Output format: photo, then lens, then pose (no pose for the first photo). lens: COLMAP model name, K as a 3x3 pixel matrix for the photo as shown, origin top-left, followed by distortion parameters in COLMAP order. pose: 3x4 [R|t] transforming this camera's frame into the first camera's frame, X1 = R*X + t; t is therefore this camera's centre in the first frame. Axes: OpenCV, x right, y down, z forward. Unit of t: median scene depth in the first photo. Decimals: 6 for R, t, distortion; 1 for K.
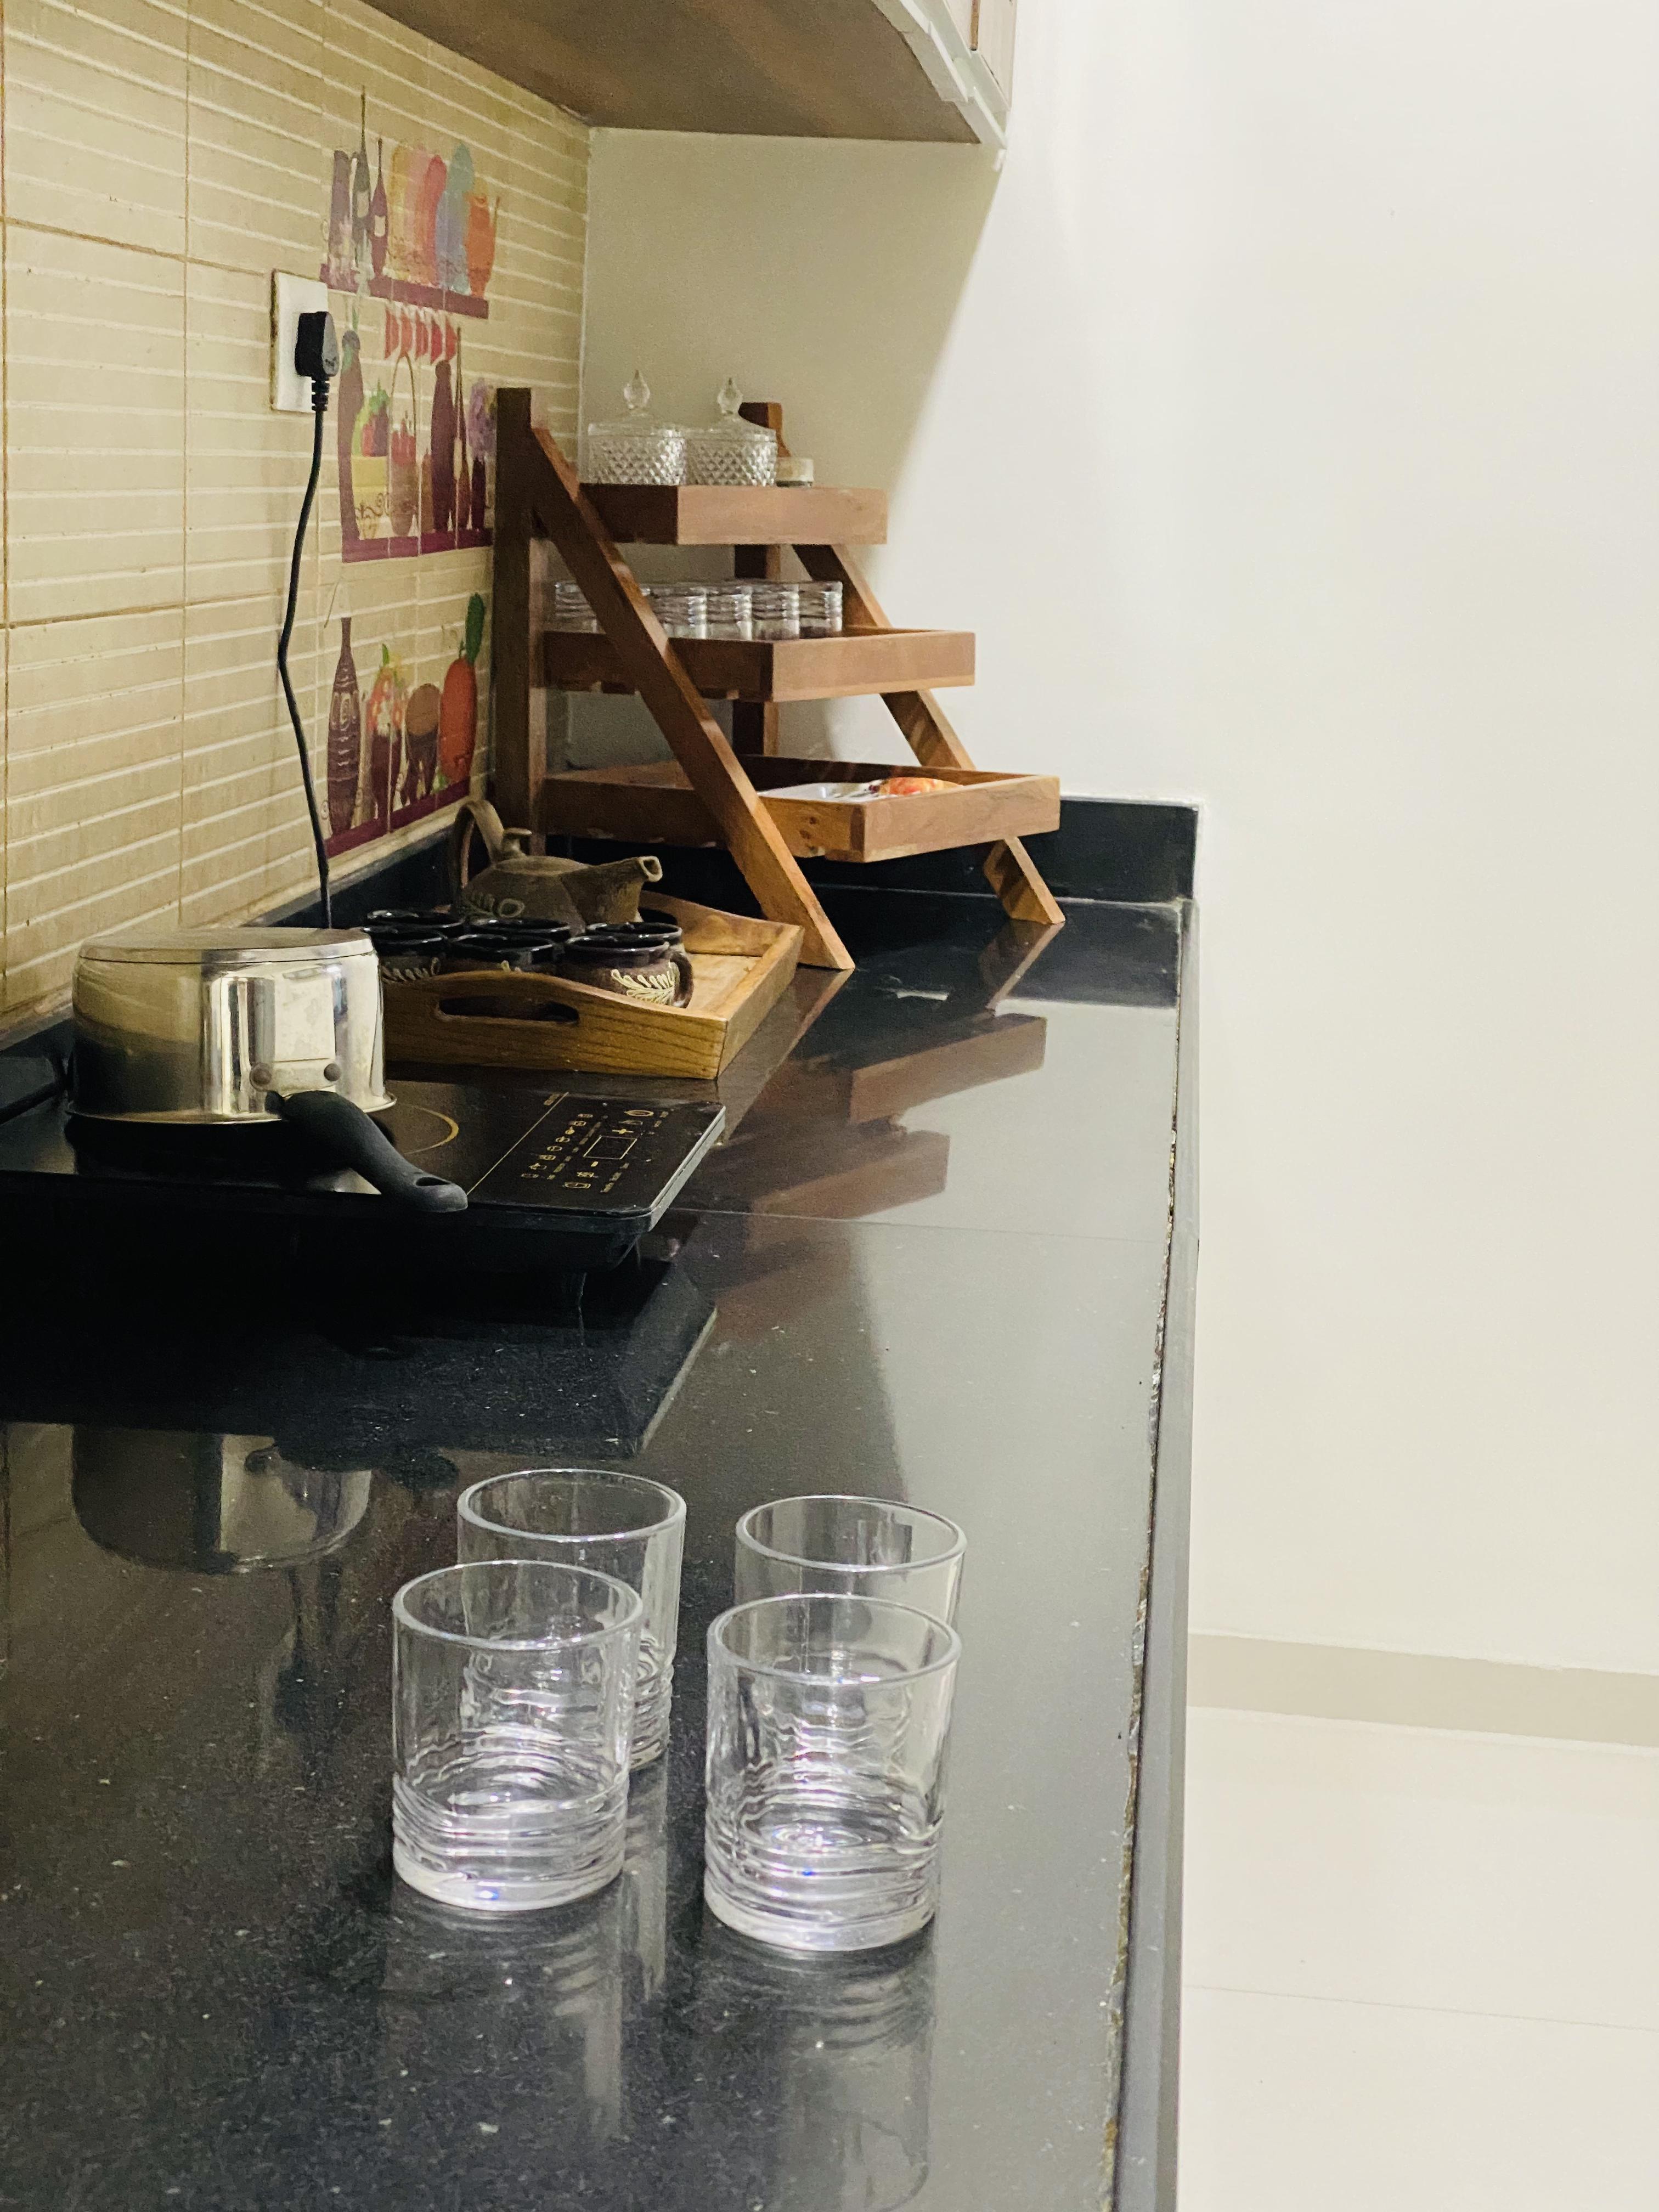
lens RADIAL K [[3321.0, 0, 831.0], [0, 3321.0, 1109.3], [0, 0, 1]] dist [0.089422, 0.000000]
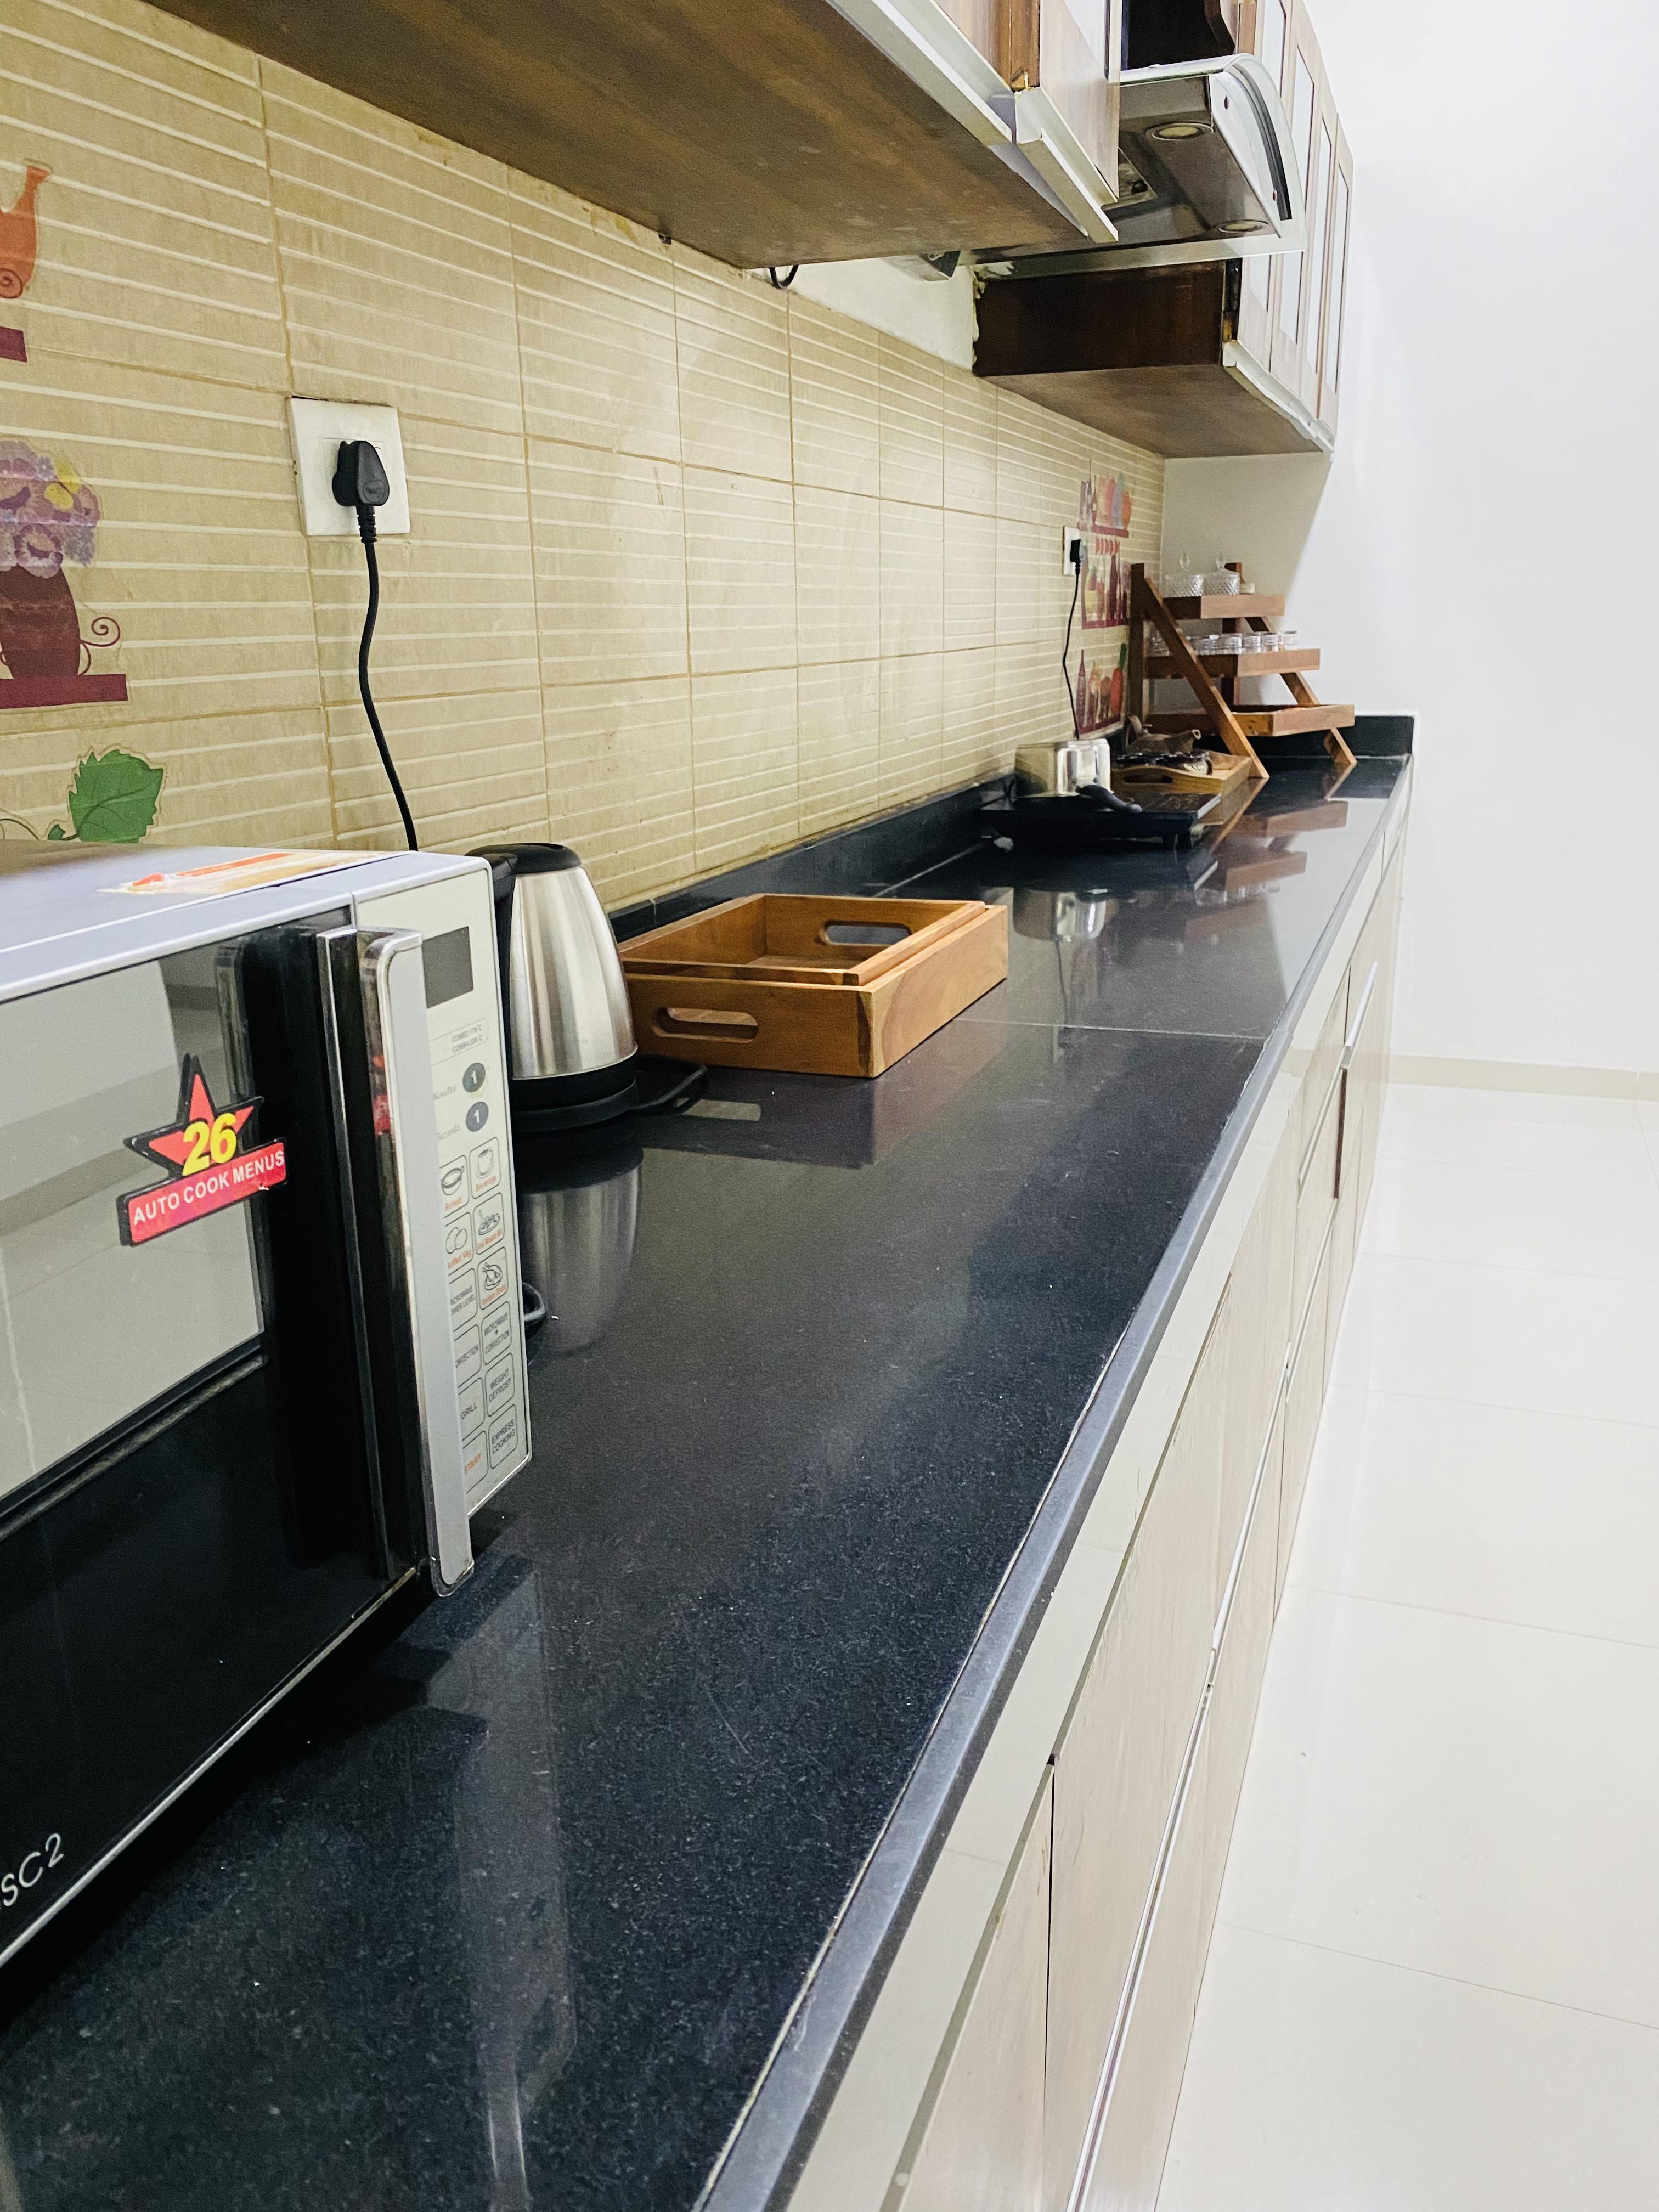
lens RADIAL K [[1675.2, 0, 822.5], [0, 1675.2, 1100.2], [0, 0, 1]] dist [0.011584, 0.002496]
pose [[0.967409, 0.005649, -0.253157, 0.002701], [0.016149, 0.996339, 0.083946, 0.095091], [0.252704, -0.085298, 0.963776, -0.394273]]
